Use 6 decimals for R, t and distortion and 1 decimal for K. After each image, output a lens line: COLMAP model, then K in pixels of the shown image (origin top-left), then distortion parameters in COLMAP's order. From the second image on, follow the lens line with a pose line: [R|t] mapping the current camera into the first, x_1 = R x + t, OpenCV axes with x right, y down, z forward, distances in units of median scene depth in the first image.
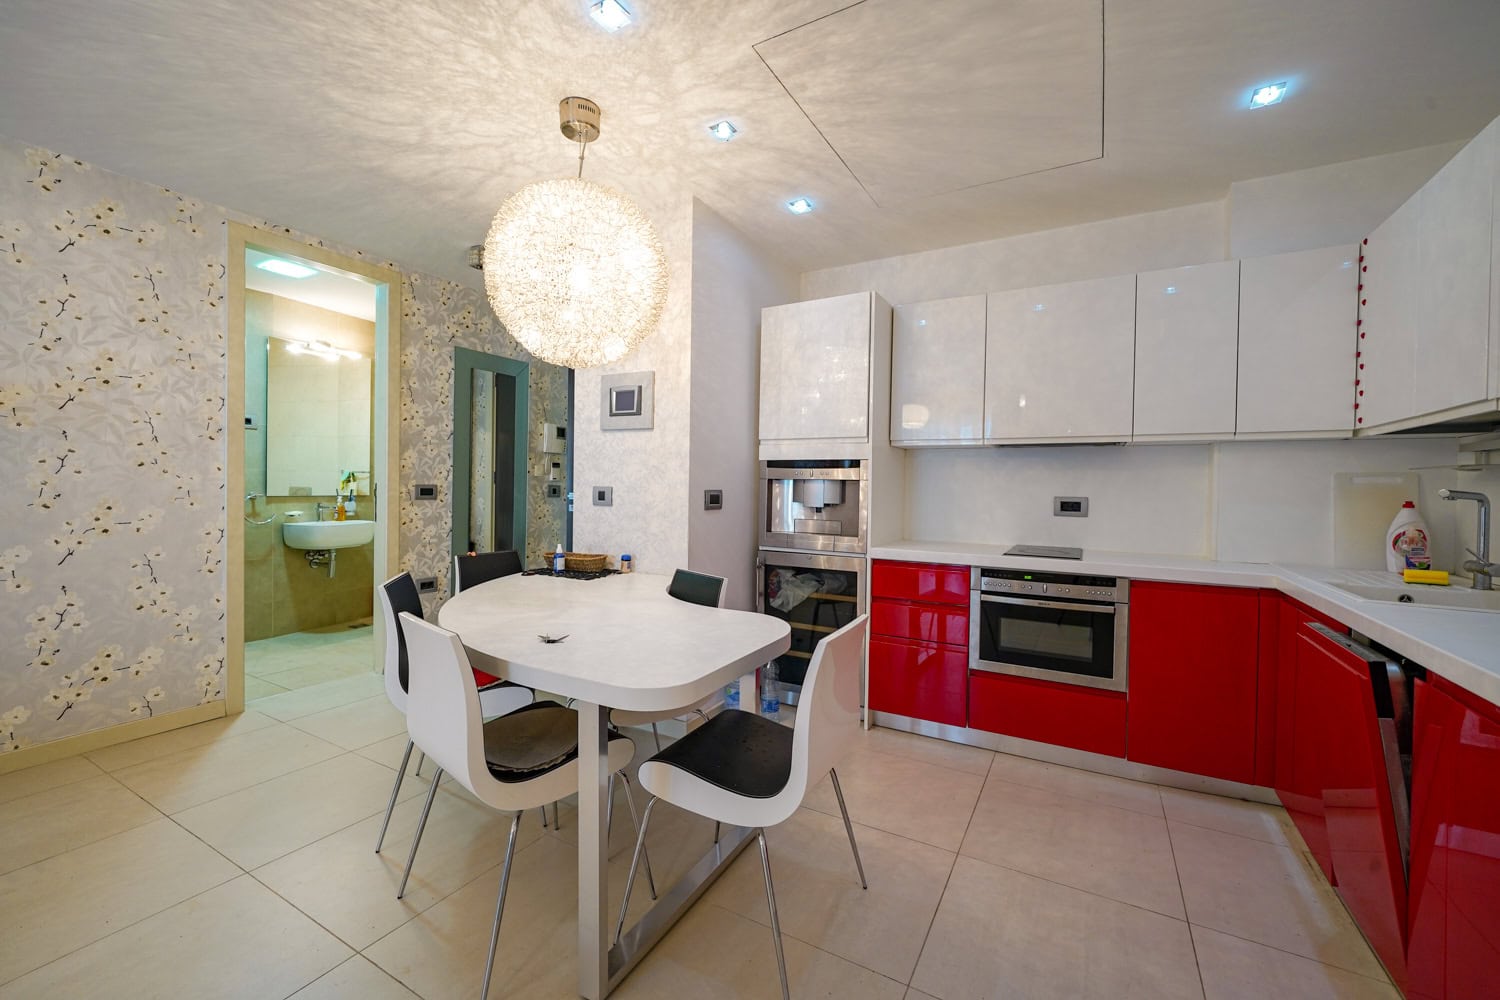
lens RADIAL K [[608.5, 0, 745.0], [0, 608.5, 494.9], [0, 0, 1]] dist [-0.000800, 0.000242]
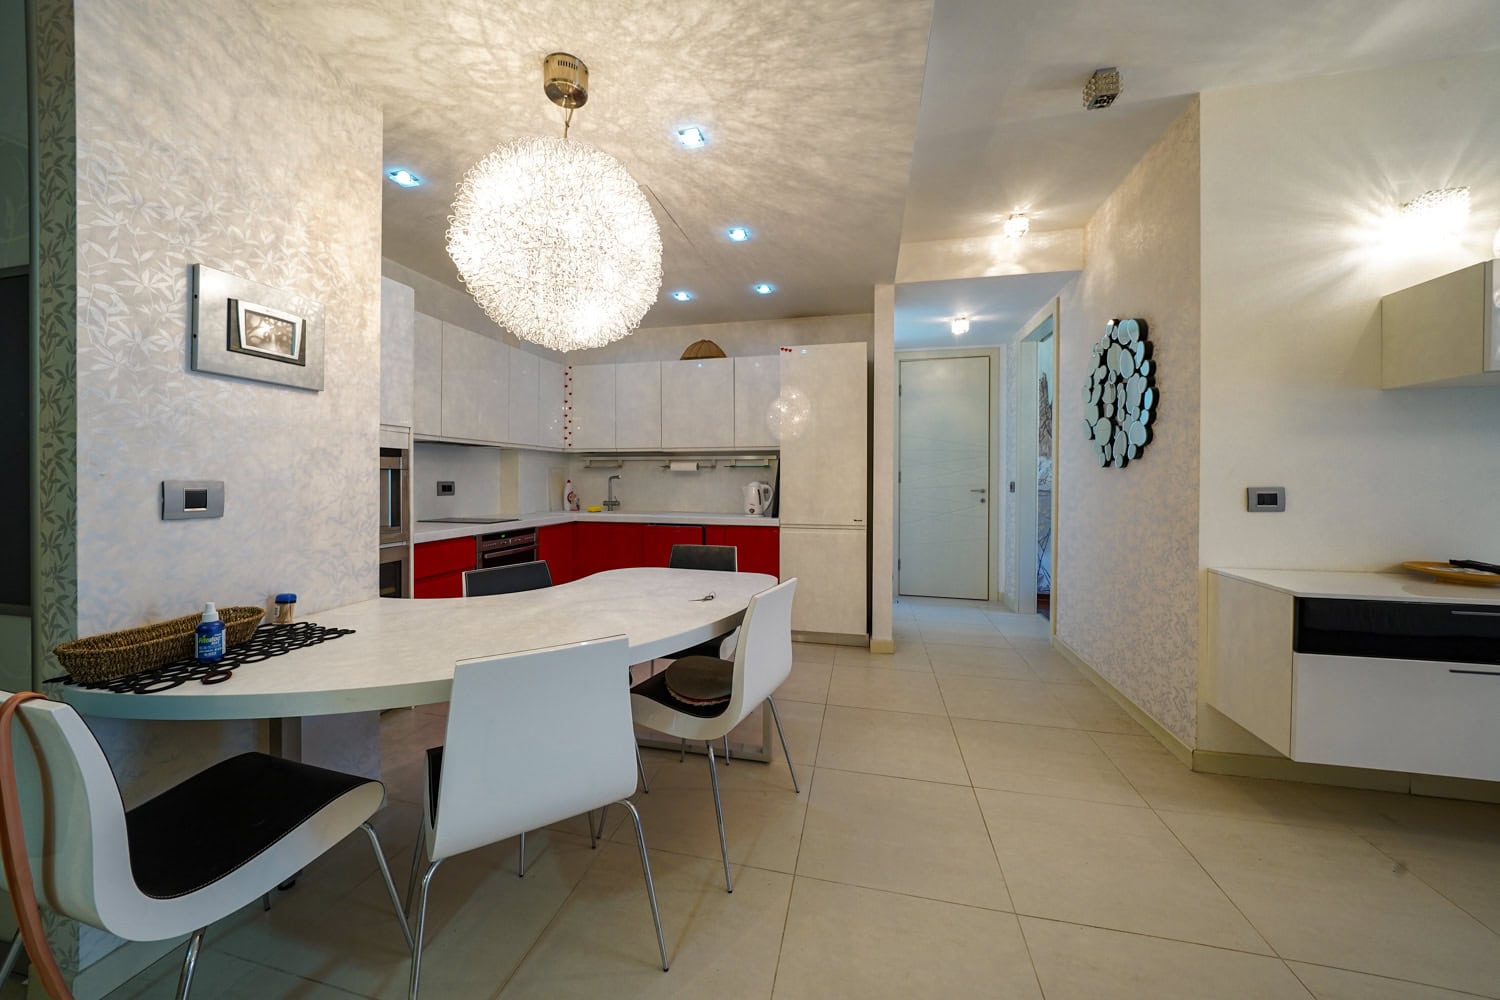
lens RADIAL K [[523.5, 0, 744.9], [0, 523.5, 481.7], [0, 0, 1]] dist [-0.019357, 0.003685]
pose [[-0.286473, -0.022546, 0.957823, -0.910760], [0.004254, 0.999683, 0.024804, -0.025591], [-0.958079, 0.011180, -0.286286, 0.798465]]
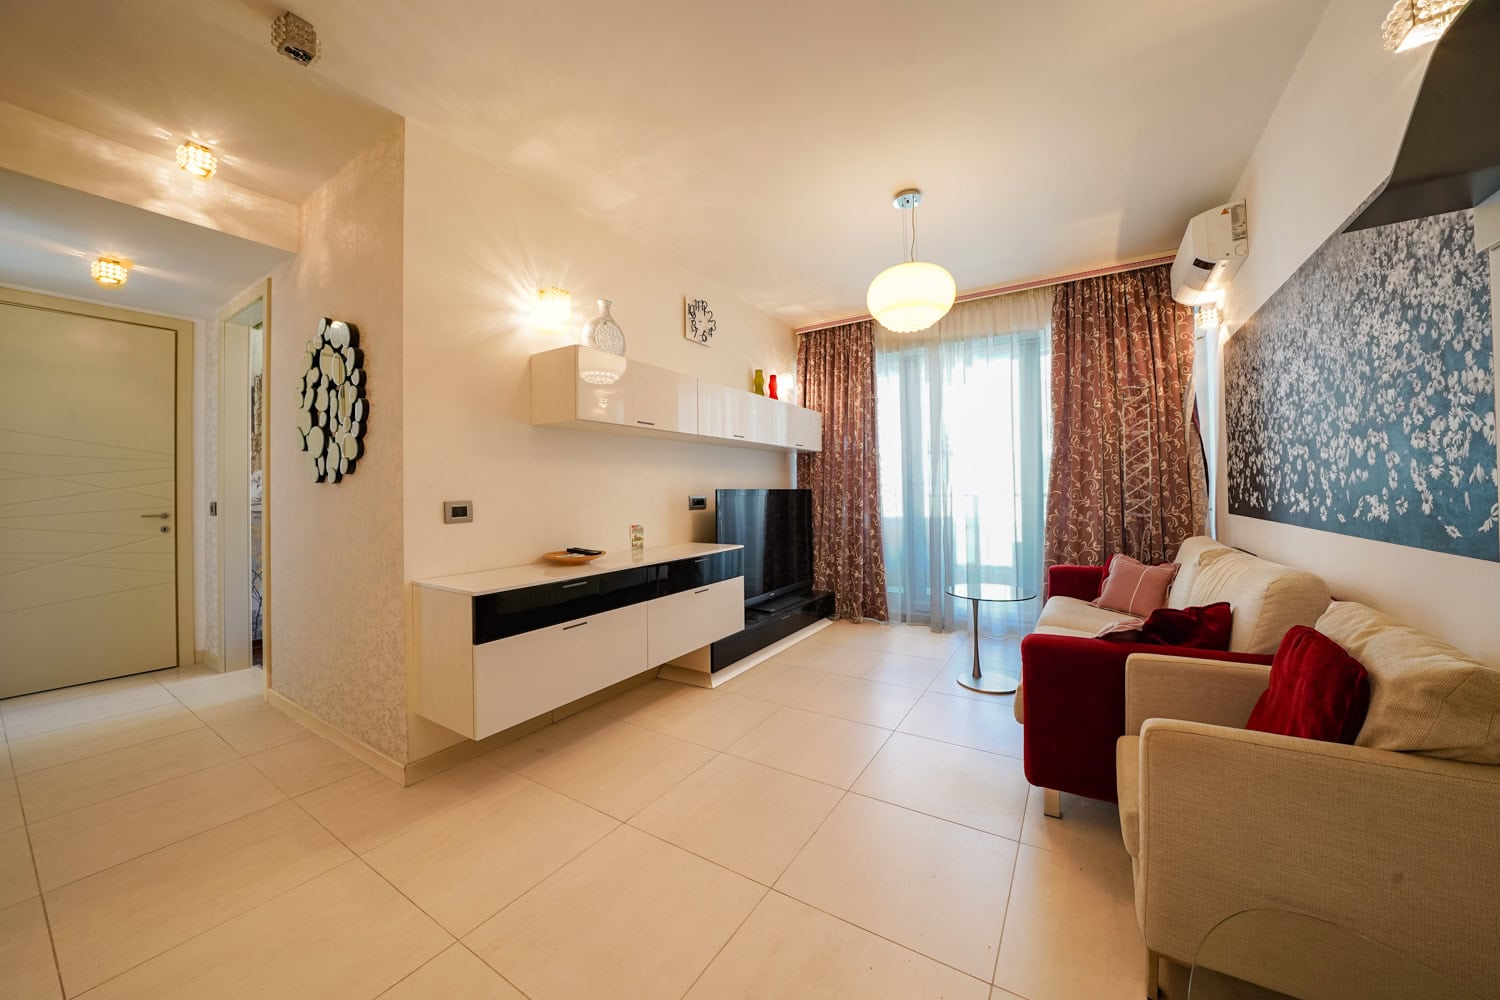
lens RADIAL K [[528.0, 0, 744.9], [0, 528.0, 488.1], [0, 0, 1]] dist [-0.021966, 0.000036]
pose [[-0.998715, -0.001365, 0.050660, -0.920071], [-0.001121, 0.999988, 0.004854, -0.021582], [-0.050666, 0.004791, -0.998704, 0.682244]]
